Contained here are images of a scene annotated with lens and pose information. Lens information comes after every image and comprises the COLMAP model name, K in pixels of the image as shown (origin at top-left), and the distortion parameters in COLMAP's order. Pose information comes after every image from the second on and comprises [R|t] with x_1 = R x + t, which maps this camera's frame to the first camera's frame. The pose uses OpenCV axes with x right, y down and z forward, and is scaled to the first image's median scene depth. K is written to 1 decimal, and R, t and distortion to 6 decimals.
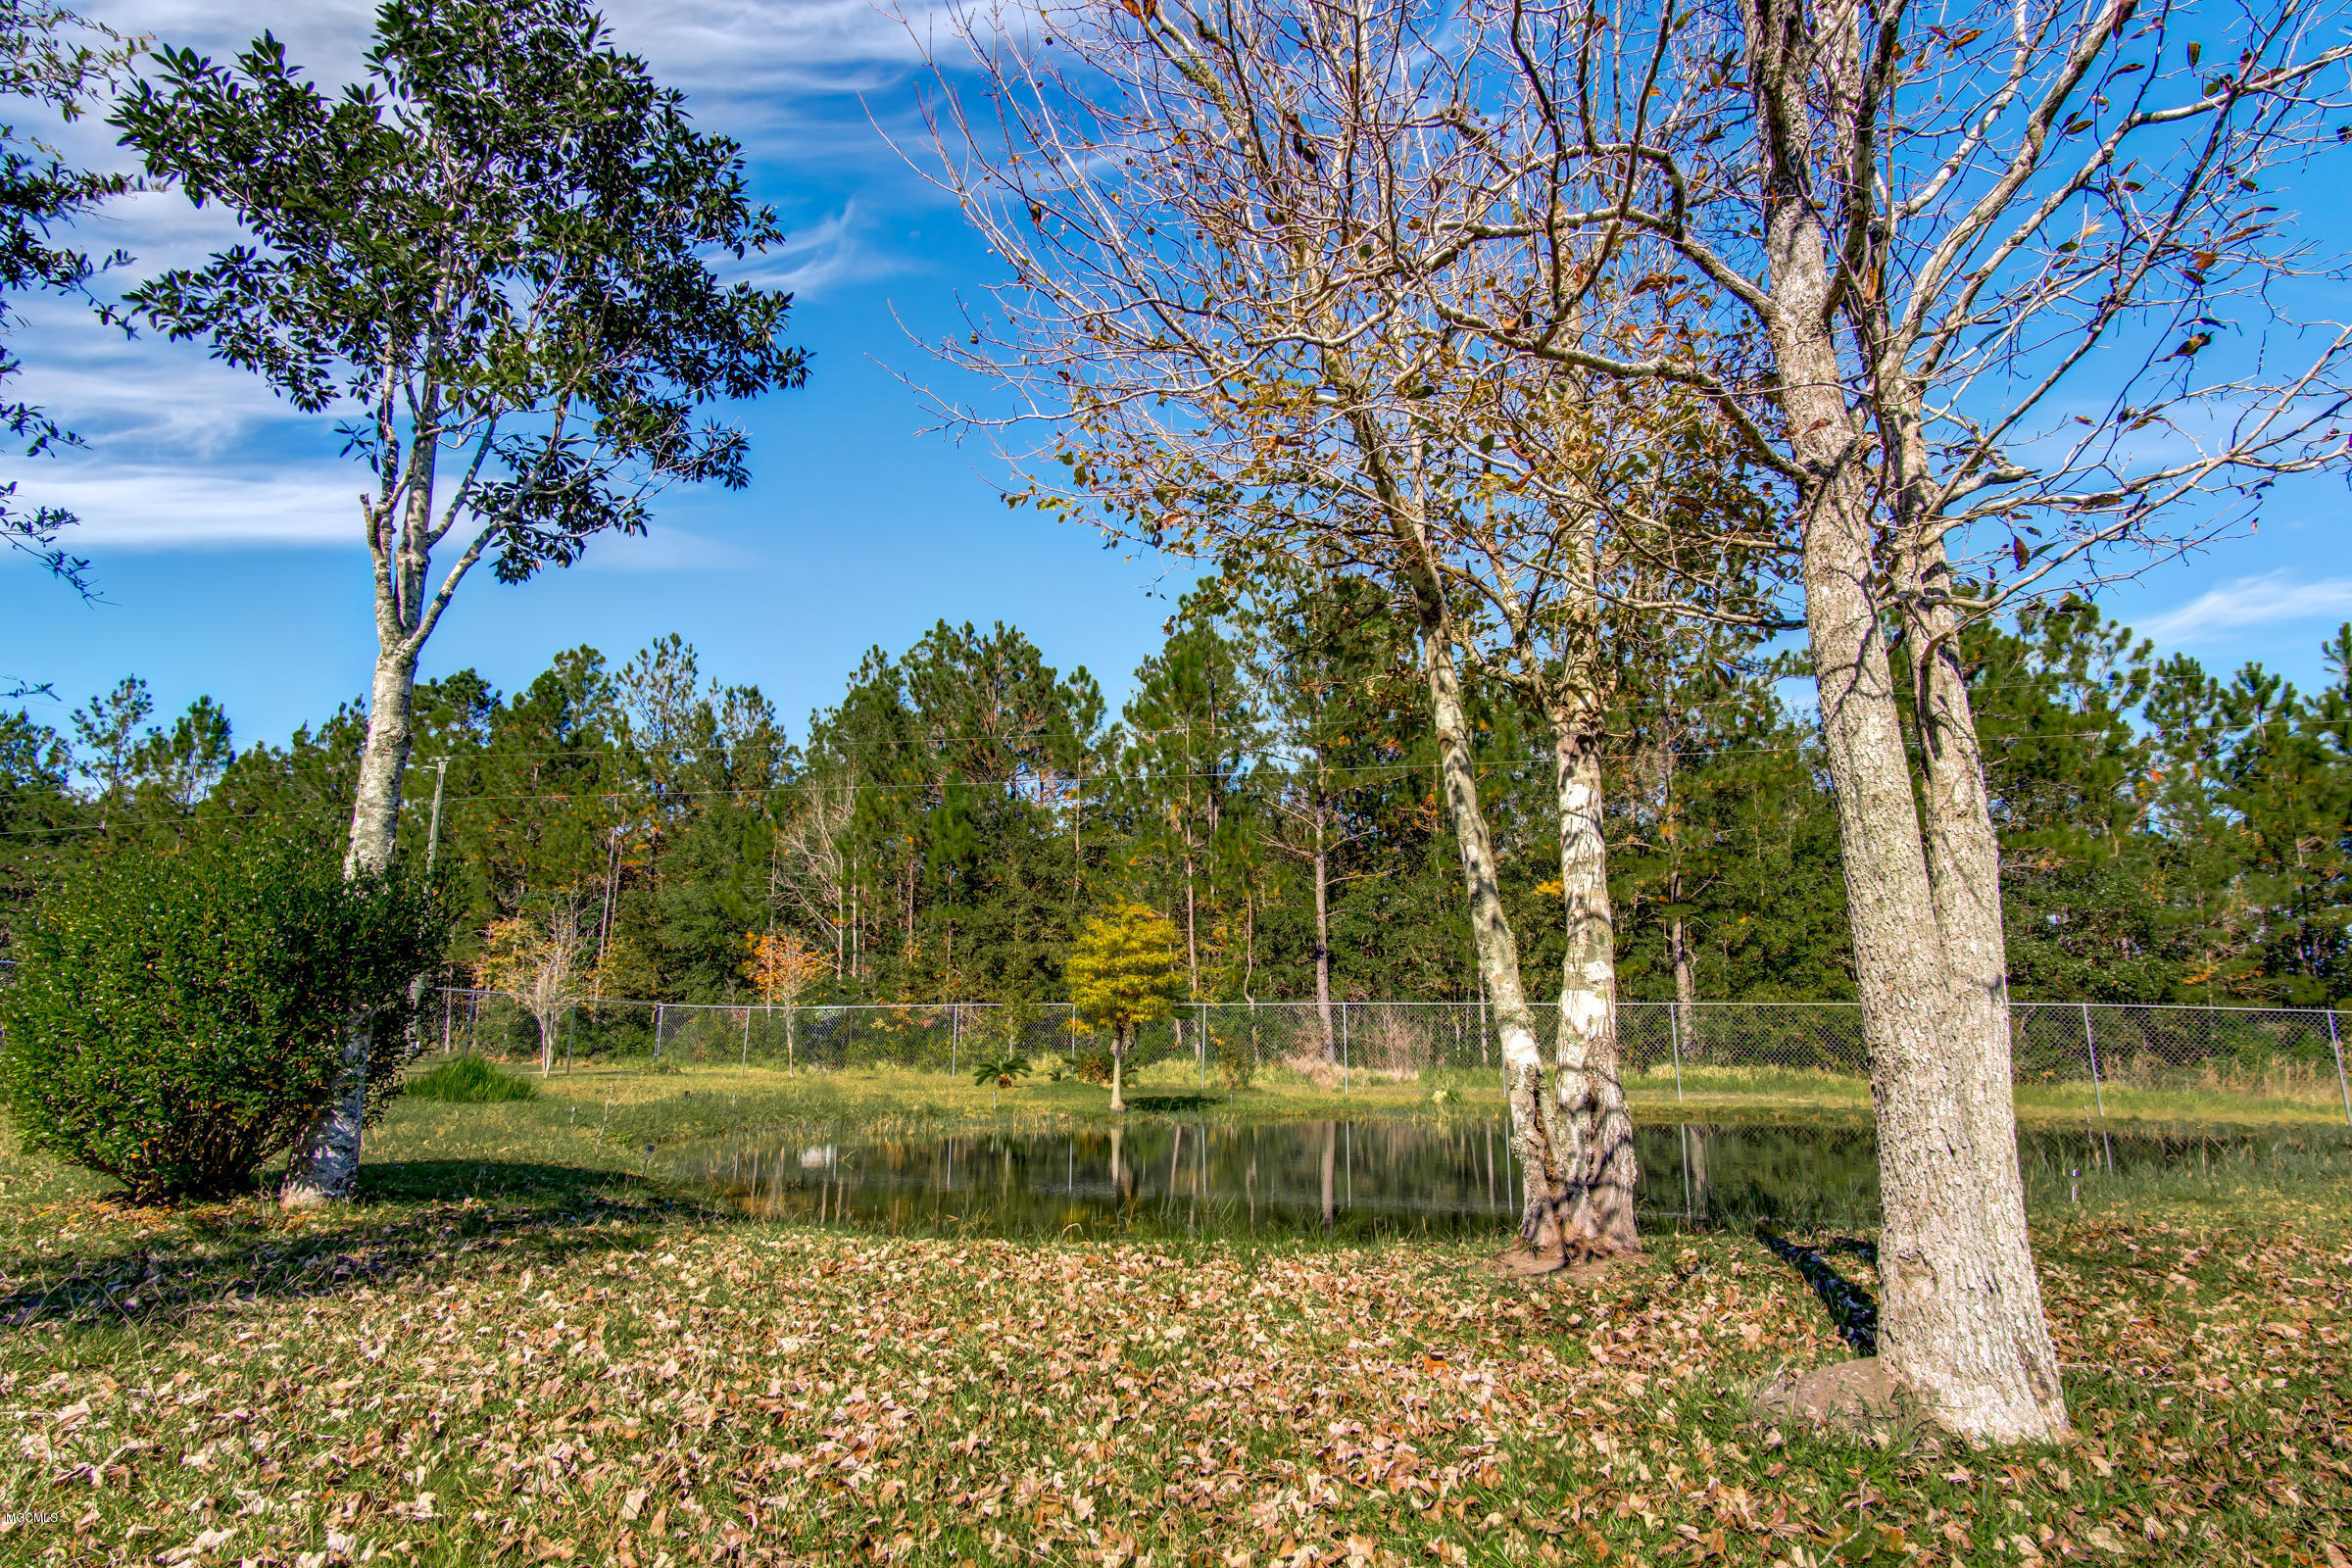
lens RADIAL K [[1427.0, 0, 1186.3], [0, 1427.0, 782.9], [0, 0, 1]] dist [0.012598, 0.001905]
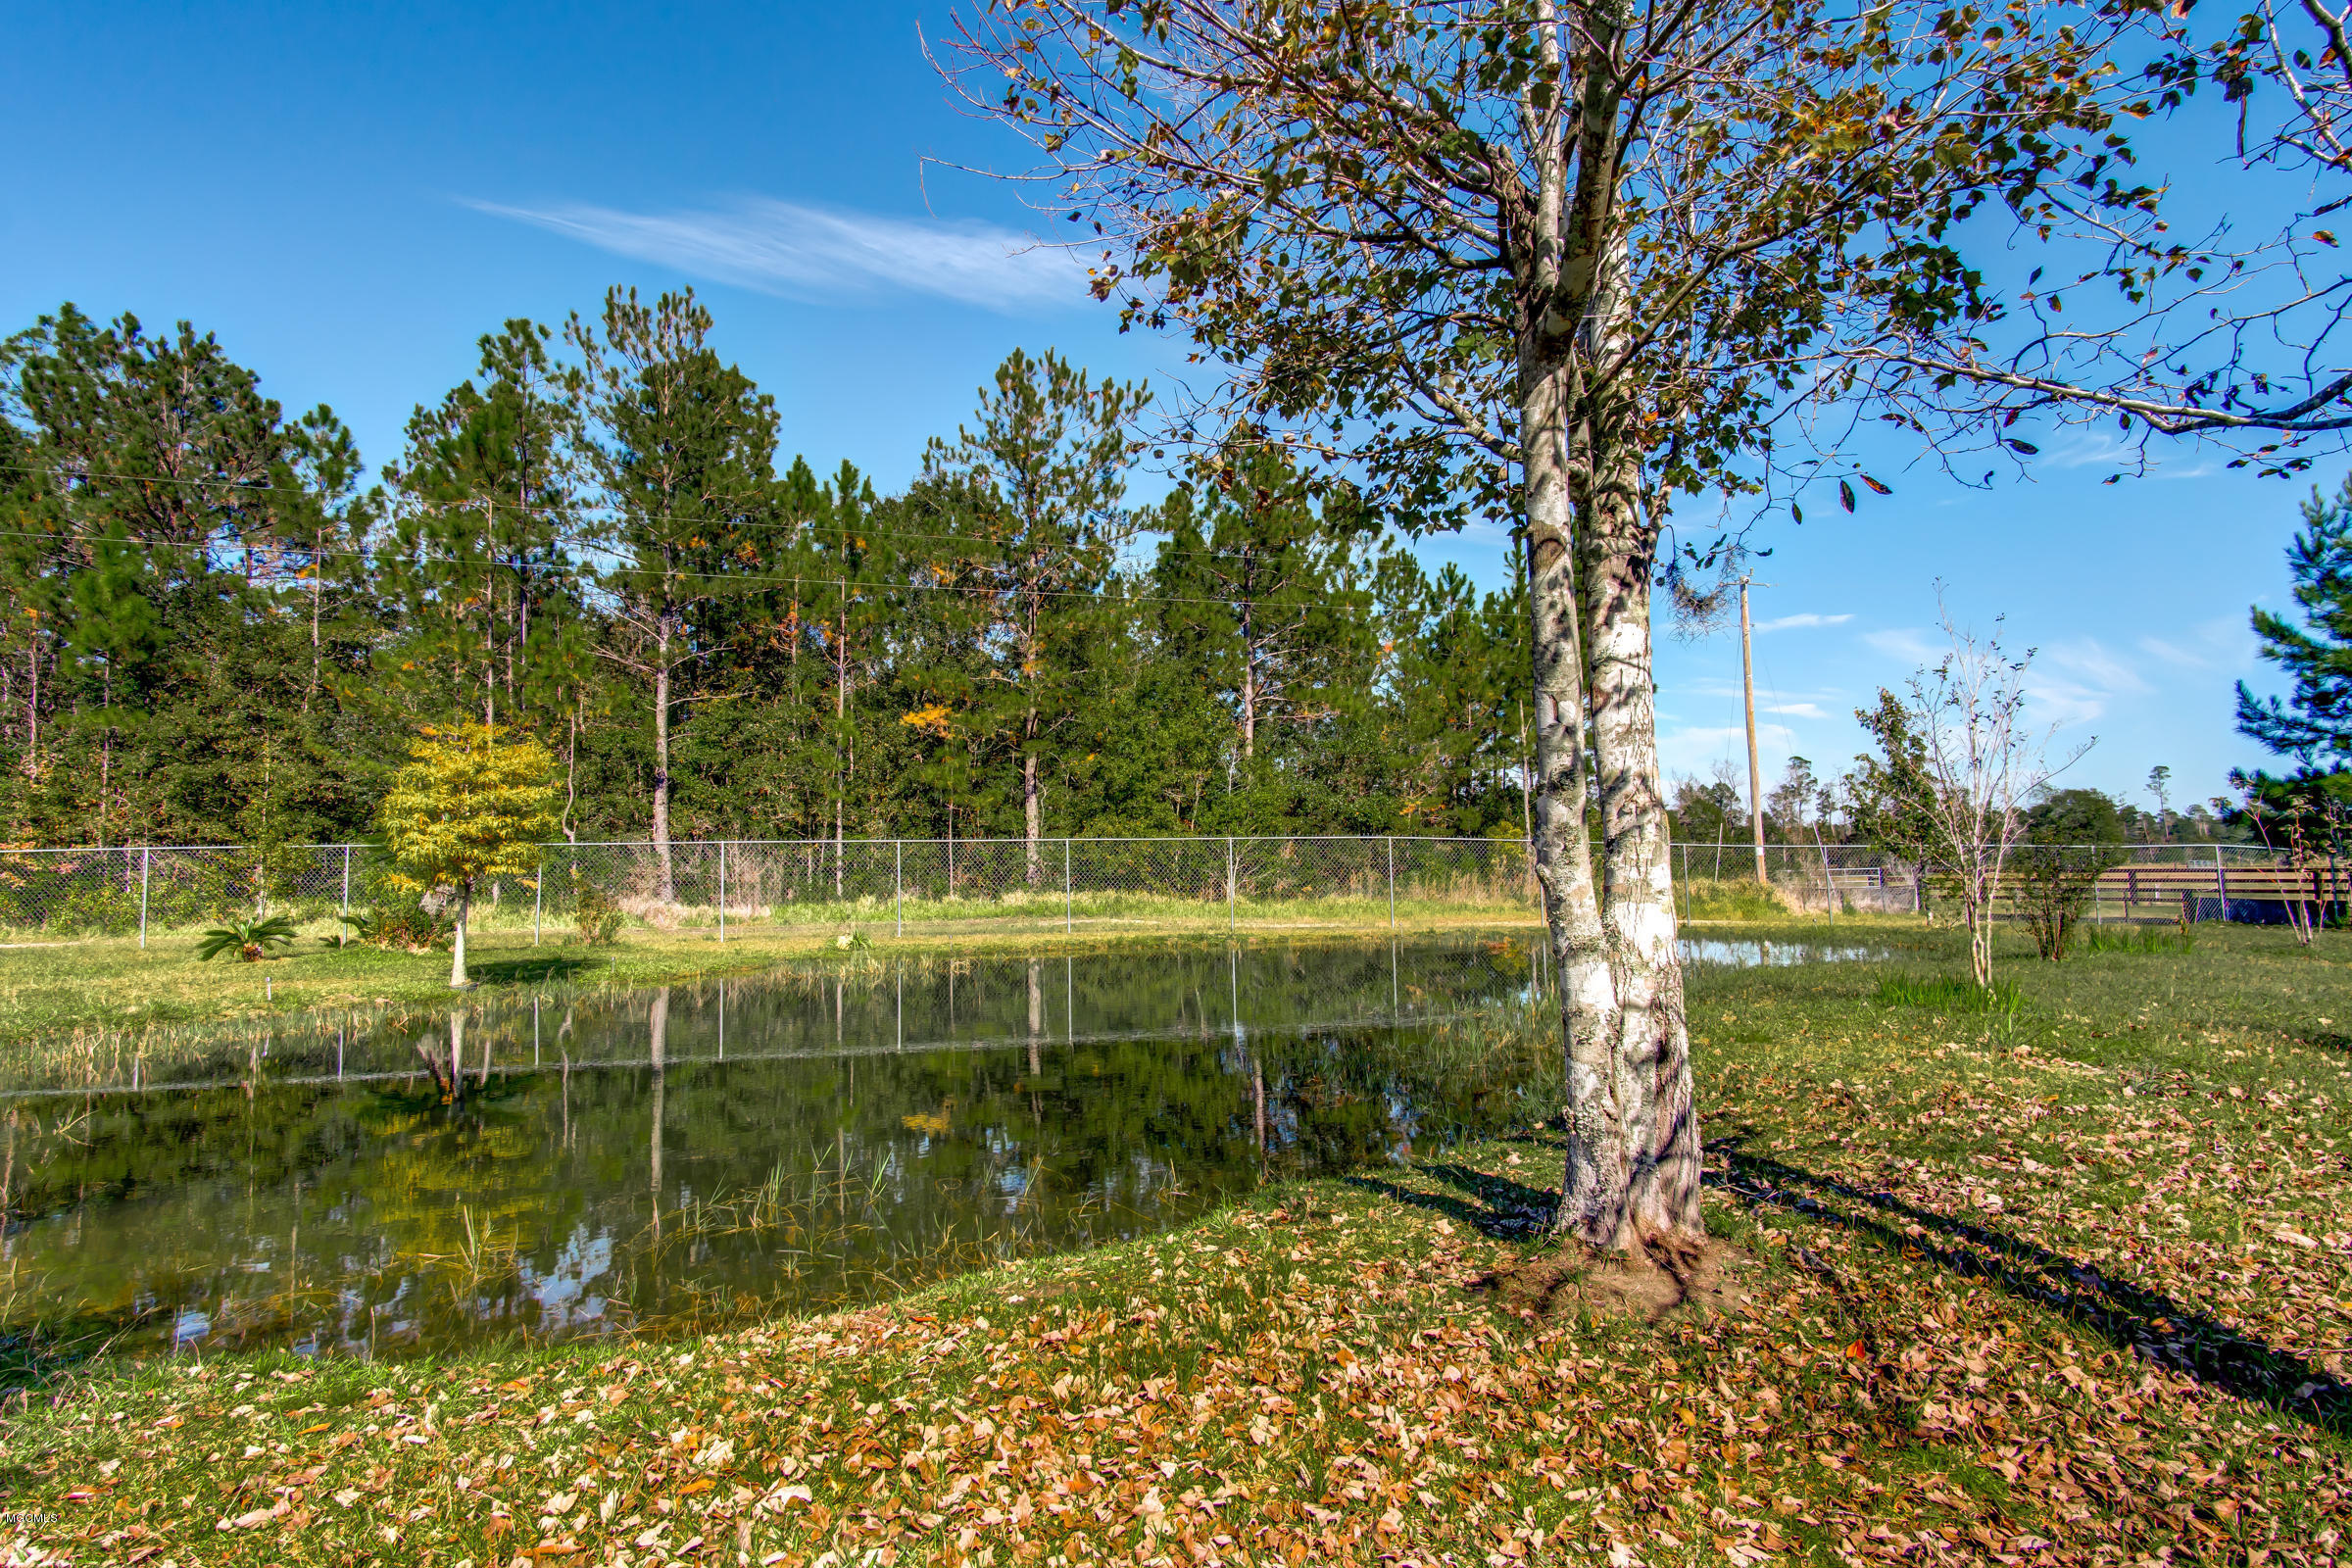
lens RADIAL K [[1304.6, 0, 1210.4], [0, 1304.6, 789.8], [0, 0, 1]] dist [0.012541, 0.000540]
pose [[0.833595, 0.009860, 0.552288, -0.069533], [-0.083280, 0.990655, 0.108012, 0.007920], [-0.546062, -0.136033, 0.826627, 0.137409]]
